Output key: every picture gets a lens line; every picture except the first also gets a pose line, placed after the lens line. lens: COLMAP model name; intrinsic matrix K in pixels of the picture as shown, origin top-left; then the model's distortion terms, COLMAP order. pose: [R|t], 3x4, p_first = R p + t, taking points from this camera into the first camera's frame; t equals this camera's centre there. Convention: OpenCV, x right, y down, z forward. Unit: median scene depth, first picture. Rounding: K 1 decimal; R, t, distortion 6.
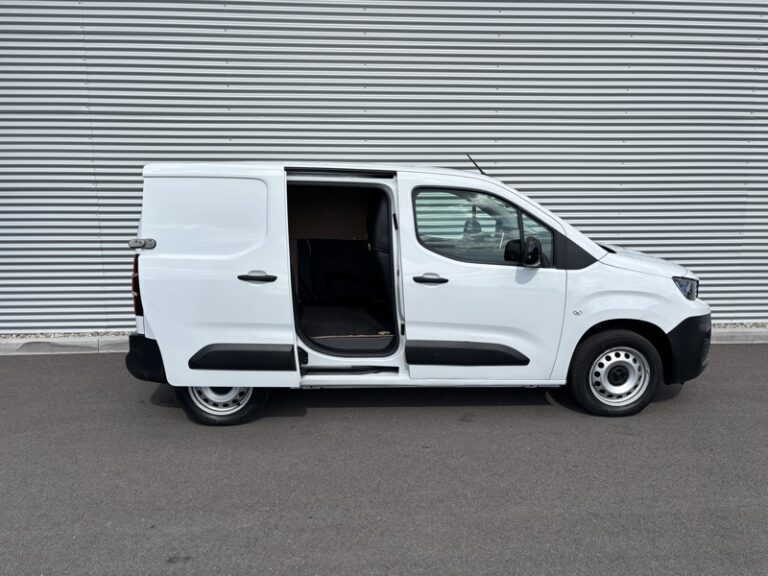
lens RADIAL K [[585.8, 0, 384.0], [0, 585.8, 288.0], [0, 0, 1]] dist [0.004946, -0.006777]
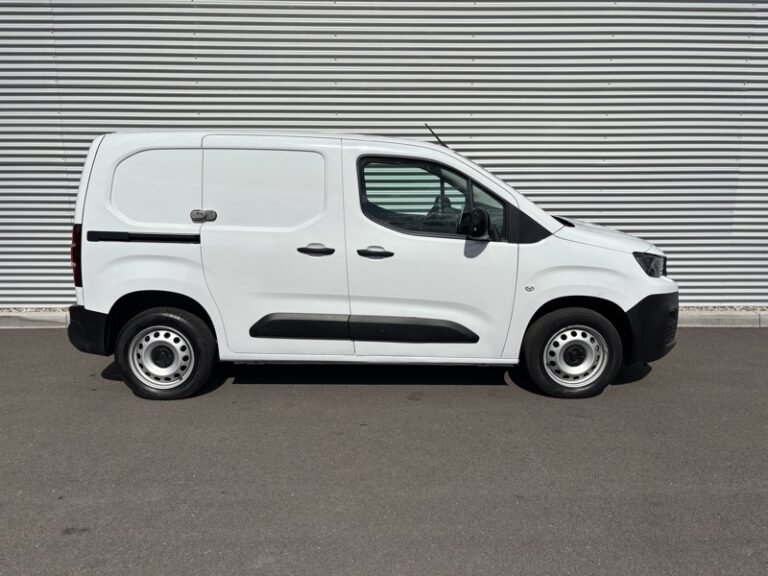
lens RADIAL K [[582.6, 0, 384.0], [0, 582.6, 288.0], [0, 0, 1]] dist [0.007956, -0.011312]
pose [[0.999023, 0.009823, -0.043088, 0.134626], [-0.008894, 0.999725, 0.021689, 0.022772], [0.043289, -0.021284, 0.998836, 0.041777]]
